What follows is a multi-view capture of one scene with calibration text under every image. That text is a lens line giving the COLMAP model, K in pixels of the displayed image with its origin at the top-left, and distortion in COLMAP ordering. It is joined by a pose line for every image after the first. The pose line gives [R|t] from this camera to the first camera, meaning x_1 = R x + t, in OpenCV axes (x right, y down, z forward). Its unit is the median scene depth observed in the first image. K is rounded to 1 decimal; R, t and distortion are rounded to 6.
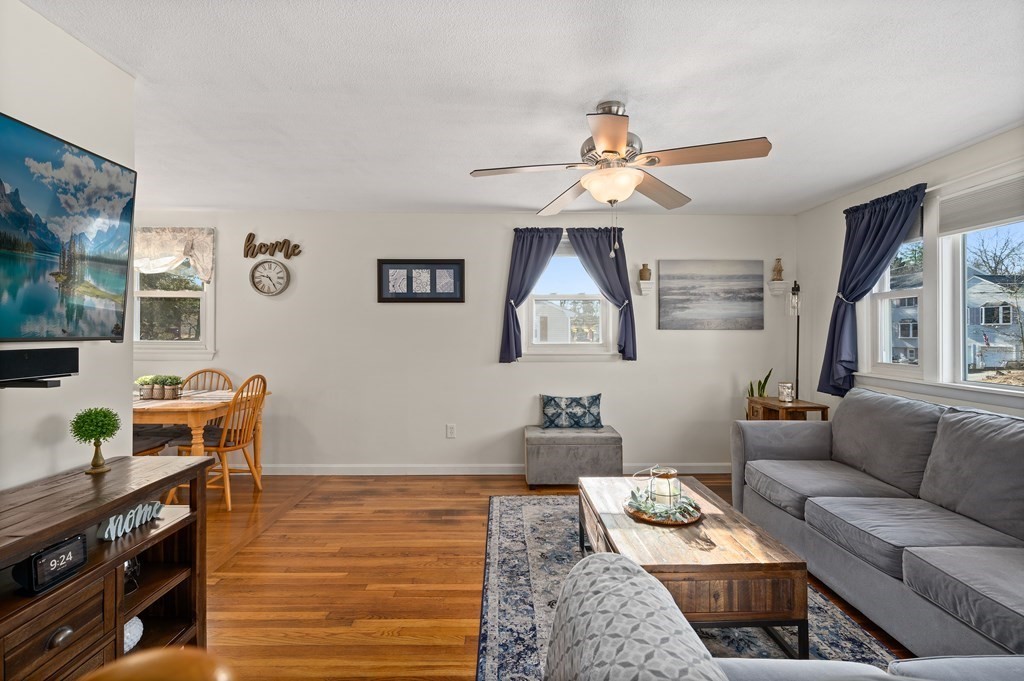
lens RADIAL K [[469.4, 0, 512.2], [0, 469.4, 335.2], [0, 0, 1]] dist [-0.001374, -0.000440]
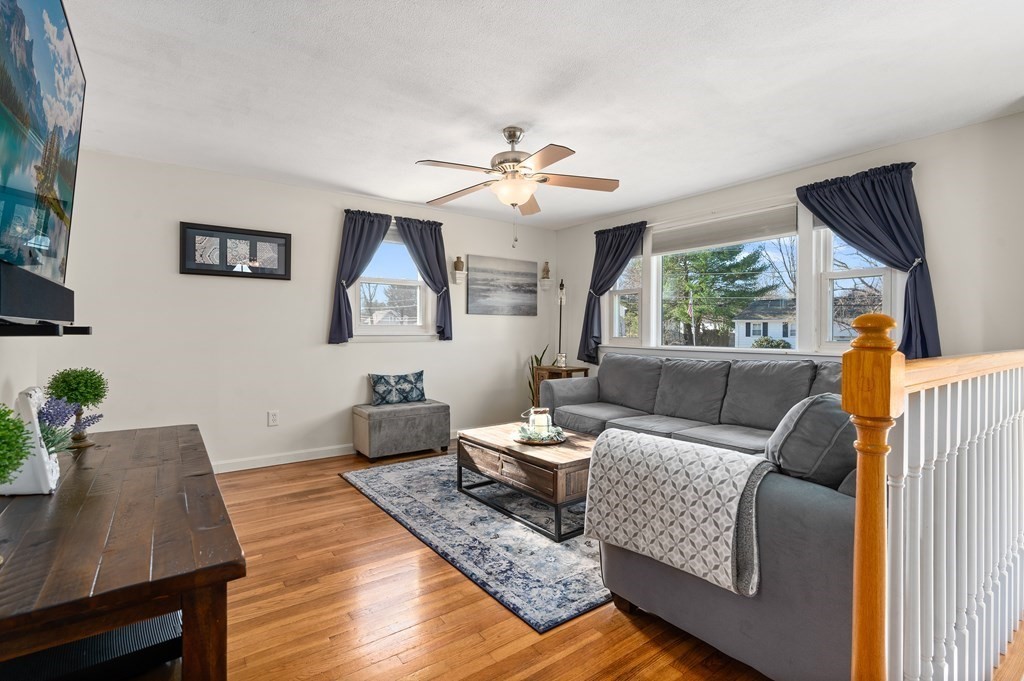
lens RADIAL K [[480.5, 0, 512.0], [0, 480.5, 340.5], [0, 0, 1]] dist [0.002174, 0.000054]
pose [[0.815747, -0.009564, 0.578330, -0.302616], [0.001439, 0.999894, 0.014506, 0.038576], [-0.578407, -0.011000, 0.815674, -0.046901]]
